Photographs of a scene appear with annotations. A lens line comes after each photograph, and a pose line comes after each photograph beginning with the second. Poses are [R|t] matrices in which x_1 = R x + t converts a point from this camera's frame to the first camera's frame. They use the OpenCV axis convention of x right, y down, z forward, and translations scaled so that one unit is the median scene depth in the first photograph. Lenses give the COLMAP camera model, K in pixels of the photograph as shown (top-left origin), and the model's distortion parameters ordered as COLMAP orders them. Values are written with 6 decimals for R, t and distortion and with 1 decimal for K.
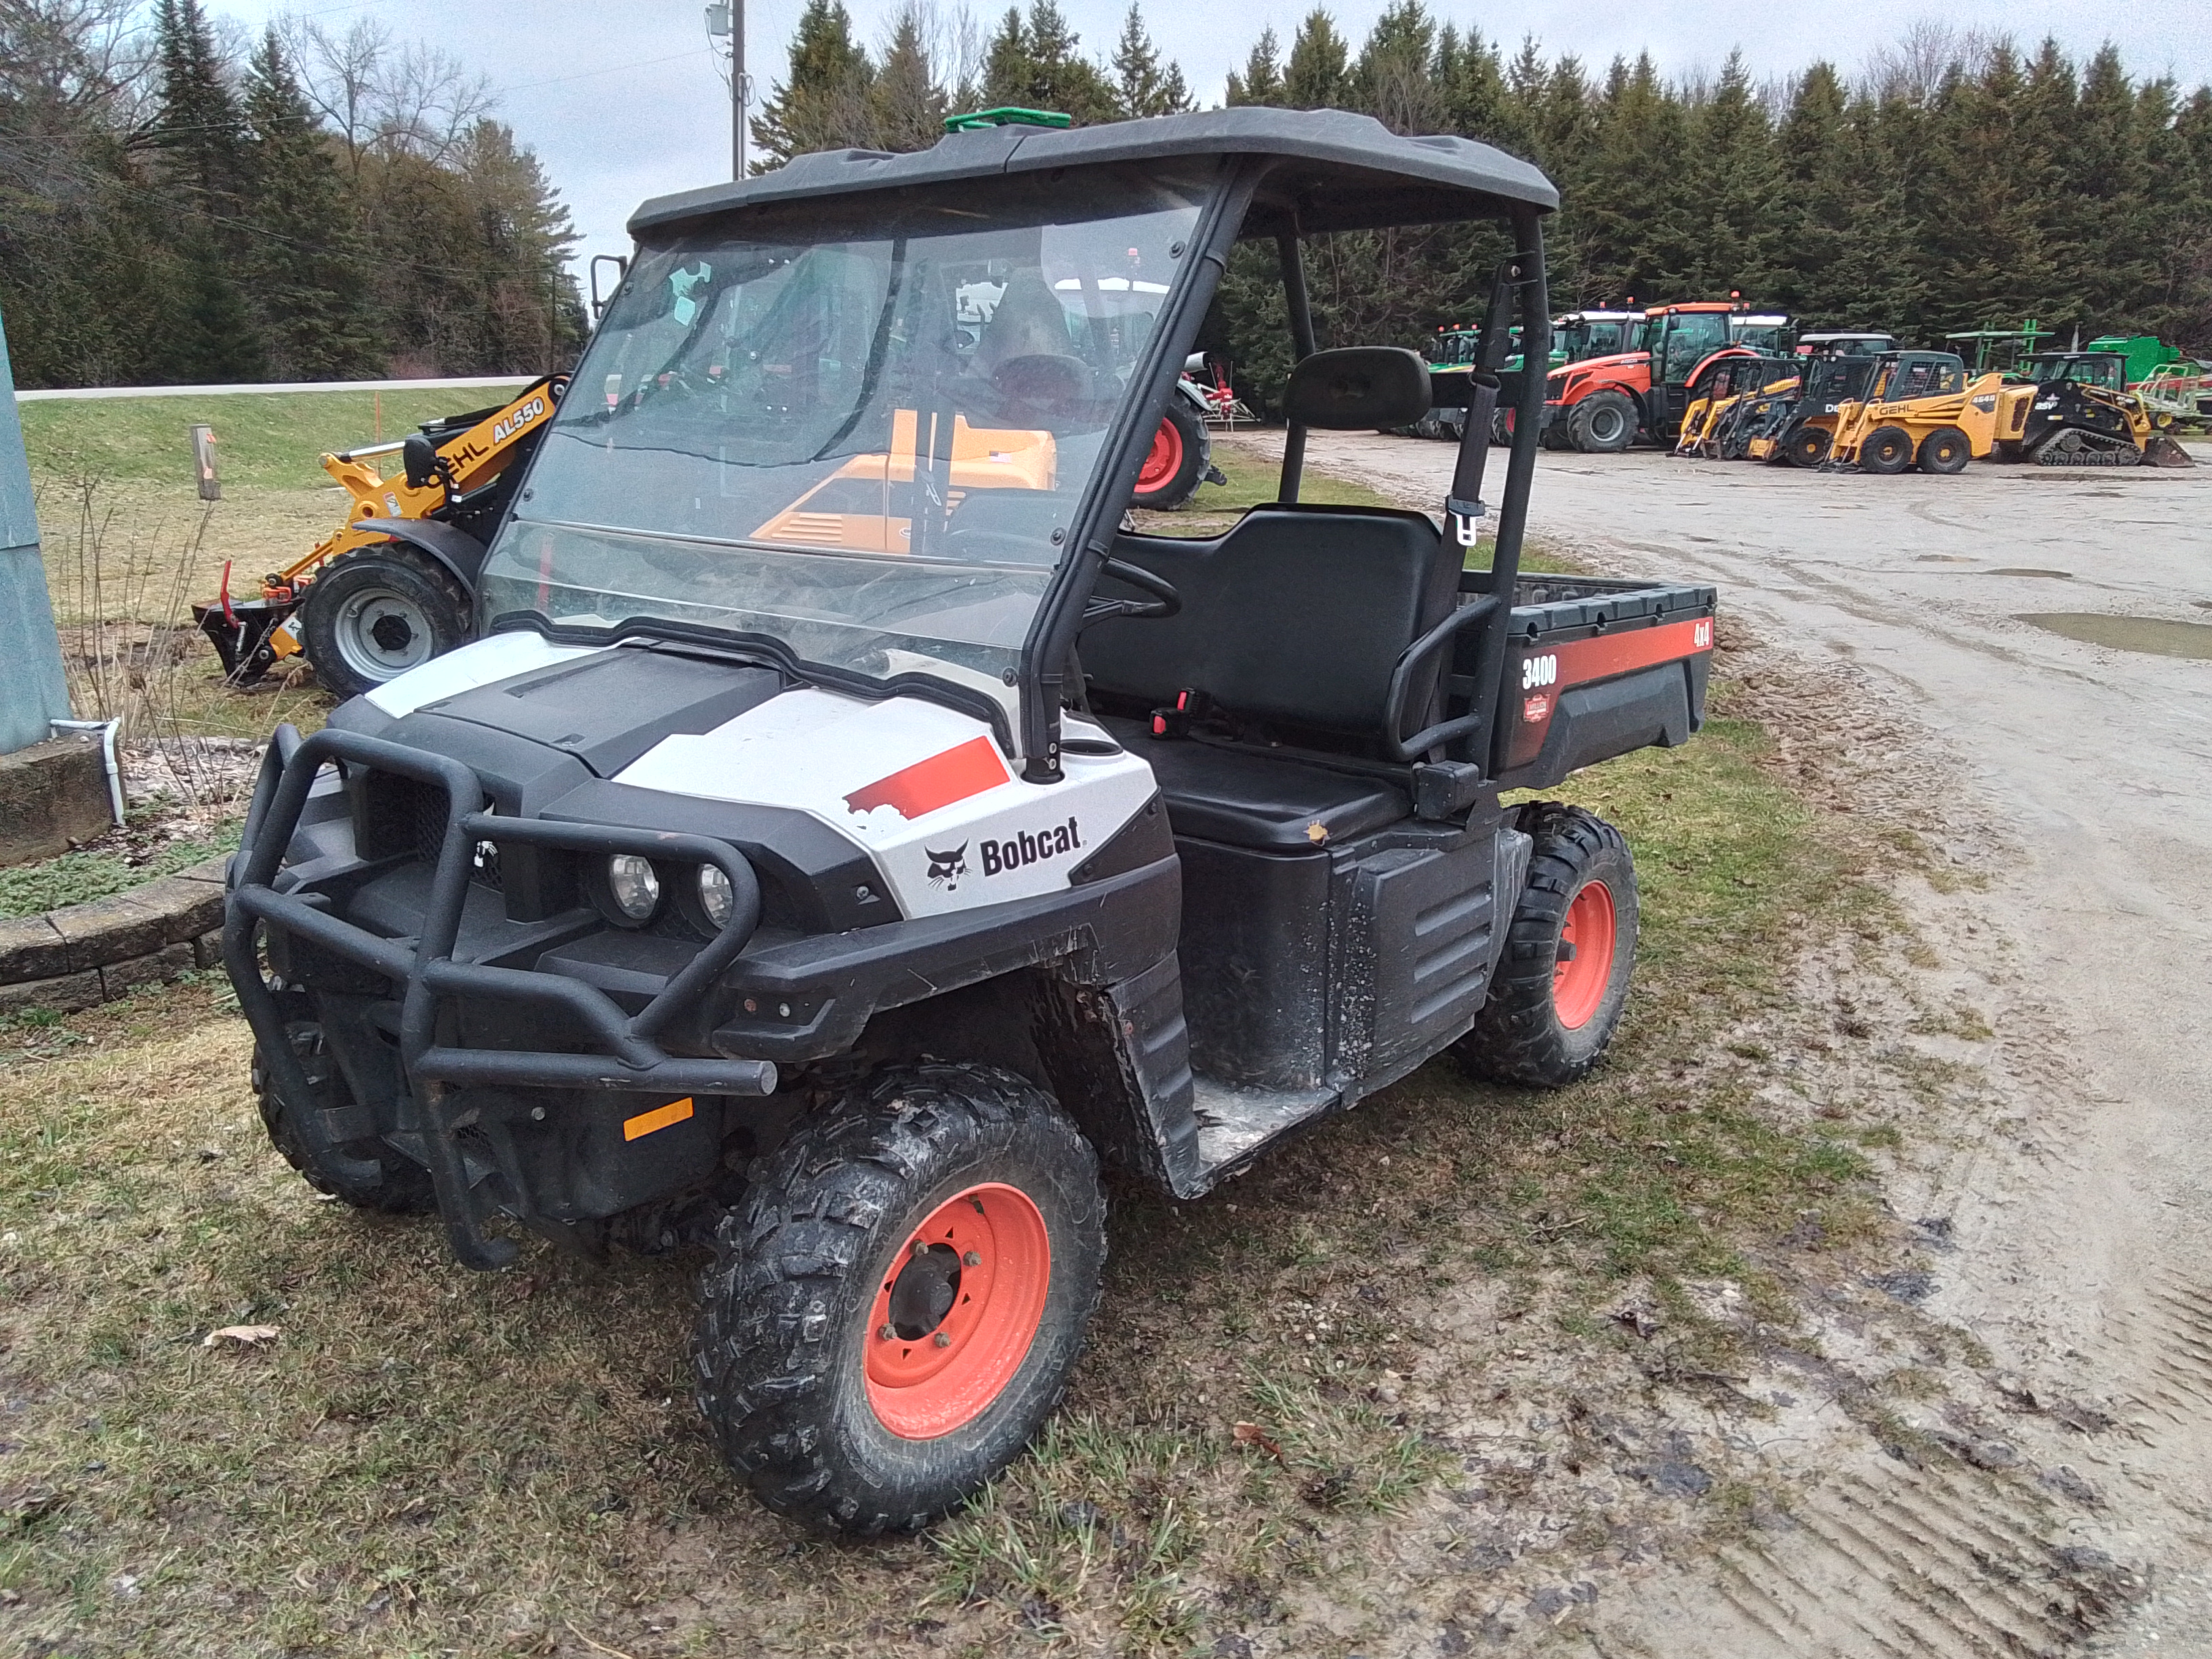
lens RADIAL K [[1532.7, 0, 1106.0], [0, 1532.7, 829.5], [0, 0, 1]] dist [0.041038, -0.046796]
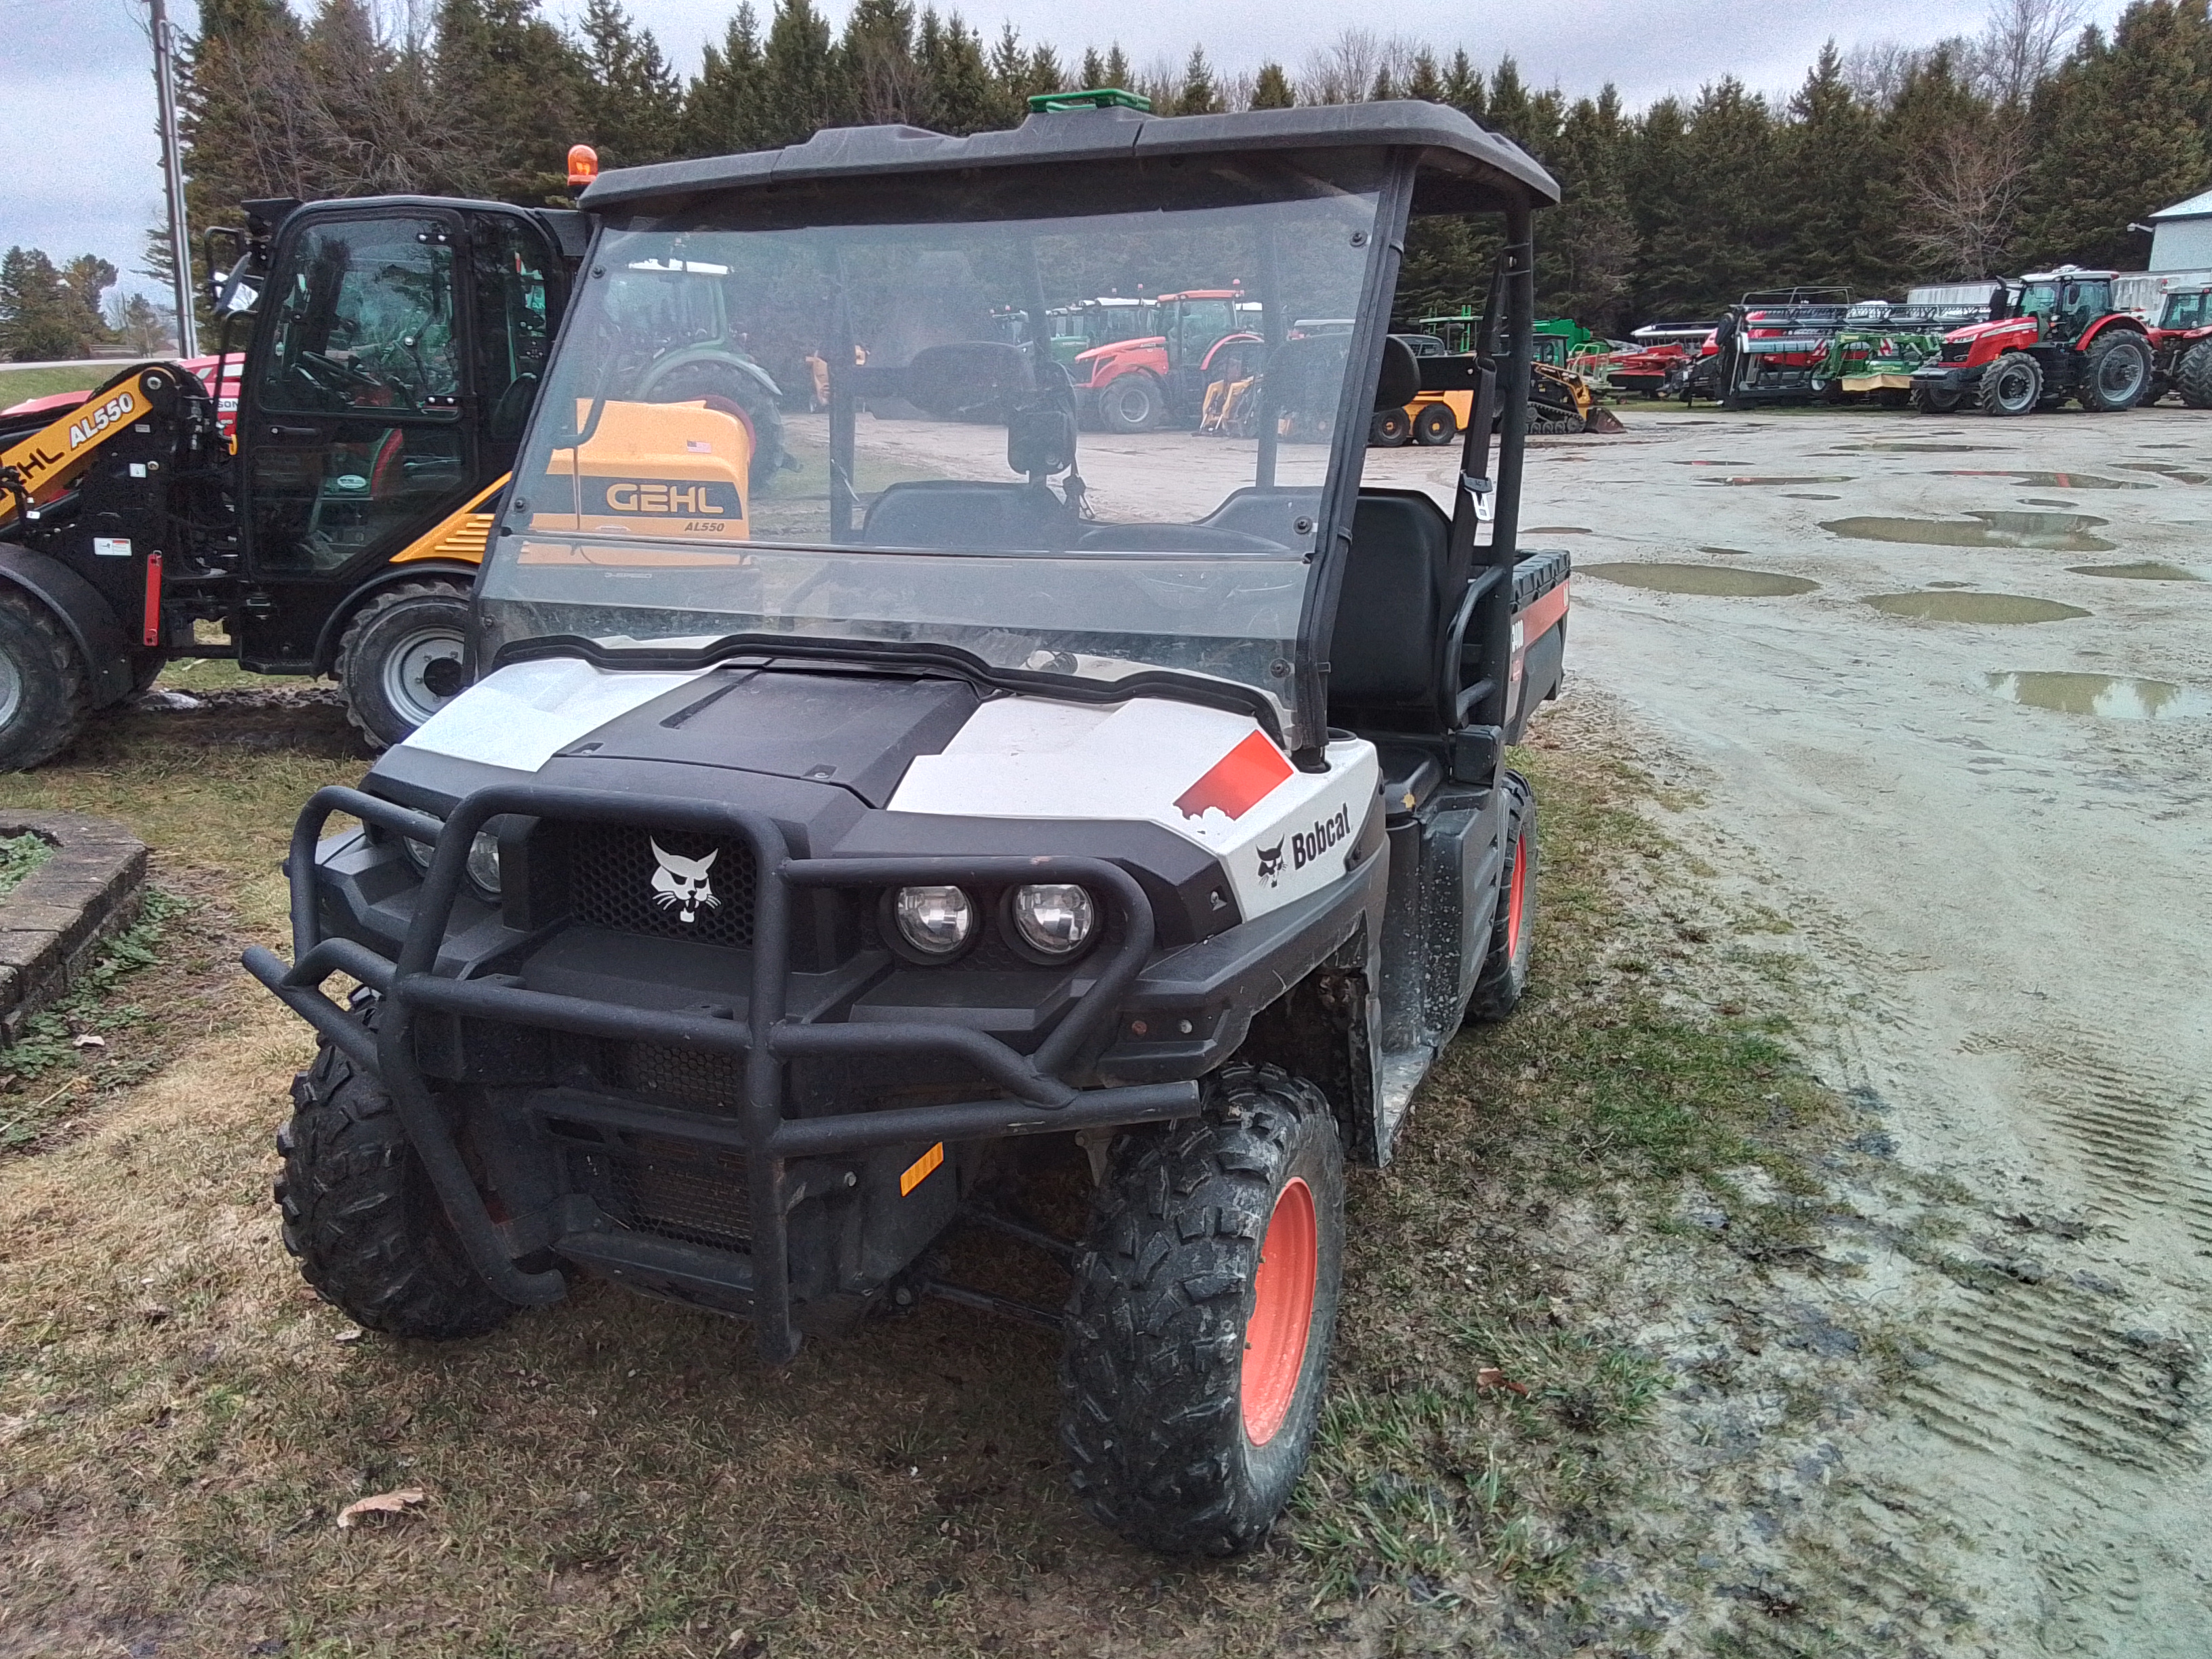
lens RADIAL K [[1533.7, 0, 1109.3], [0, 1533.7, 830.0], [0, 0, 1]] dist [0.054991, -0.064067]
pose [[0.951590, -0.097564, 0.291475, -0.301324], [0.094819, 0.995216, 0.023565, -0.018885], [-0.292379, 0.005213, 0.956288, 0.051739]]
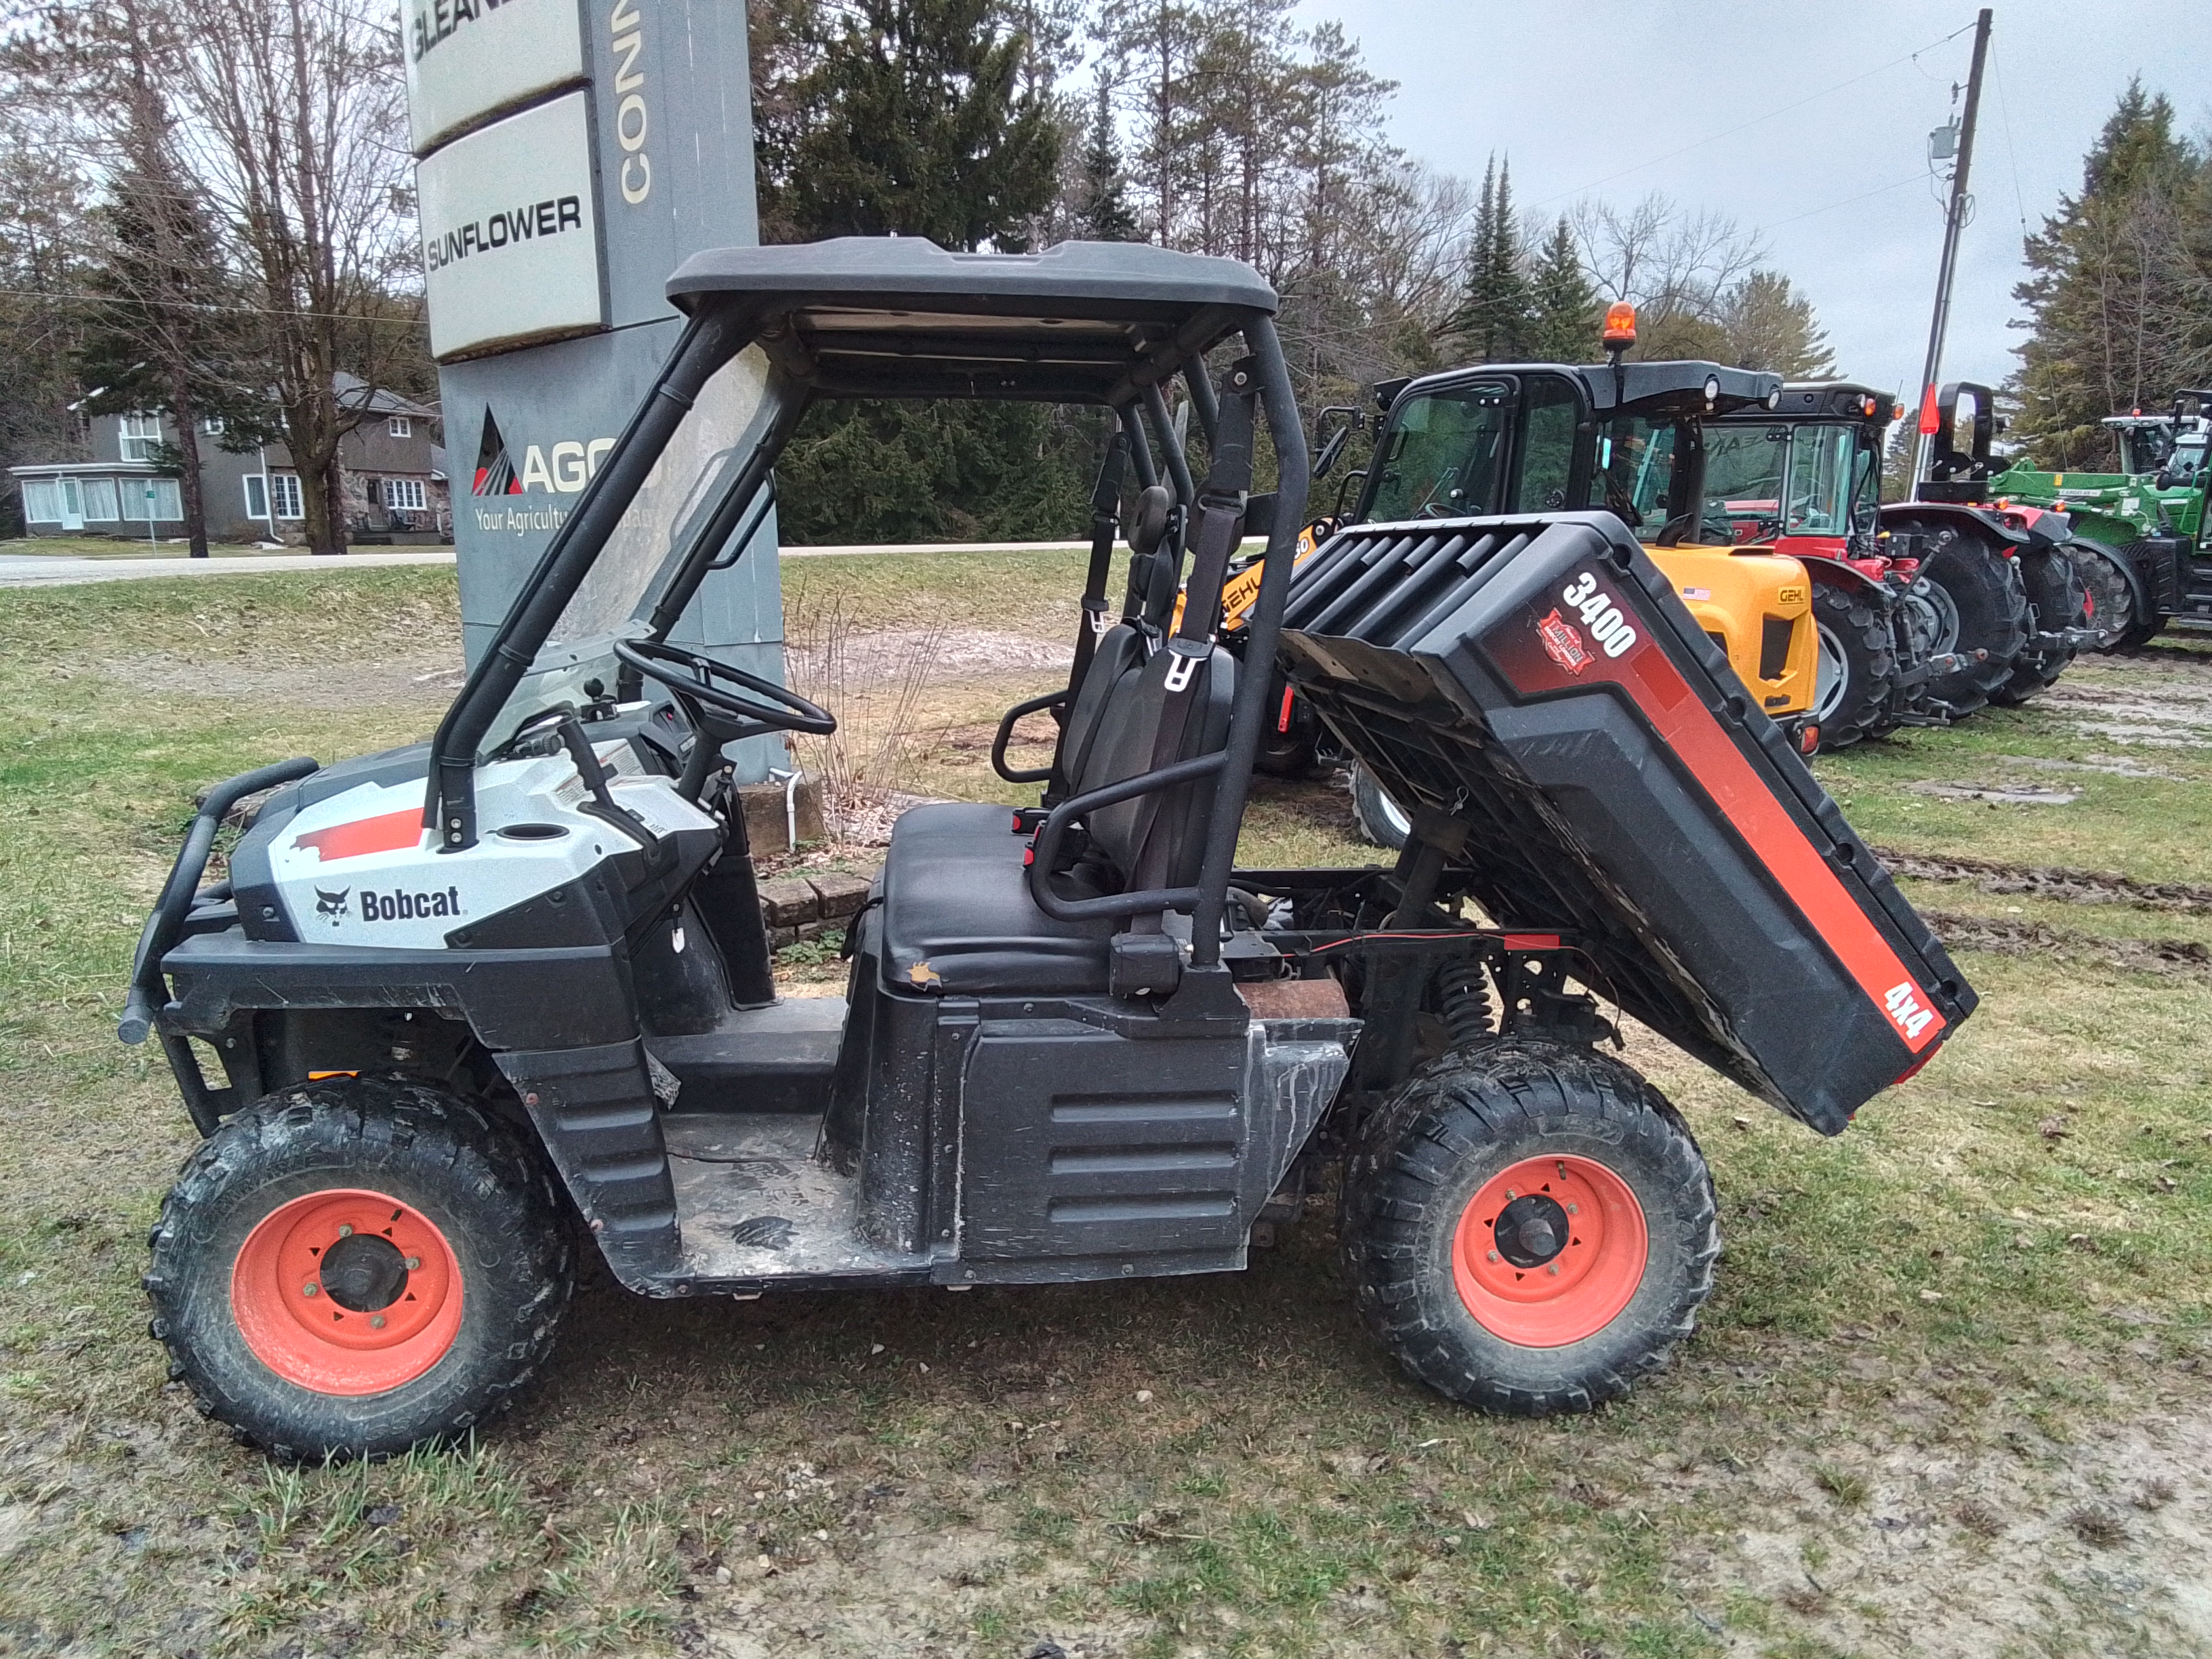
lens RADIAL K [[1532.7, 0, 1106.0], [0, 1532.7, 829.5], [0, 0, 1]] dist [0.041038, -0.046796]
pose [[0.731421, 0.123394, -0.670670, 0.699517], [-0.181112, 0.983322, -0.016600, -0.075844], [0.657436, 0.133608, 0.741570, 0.305898]]
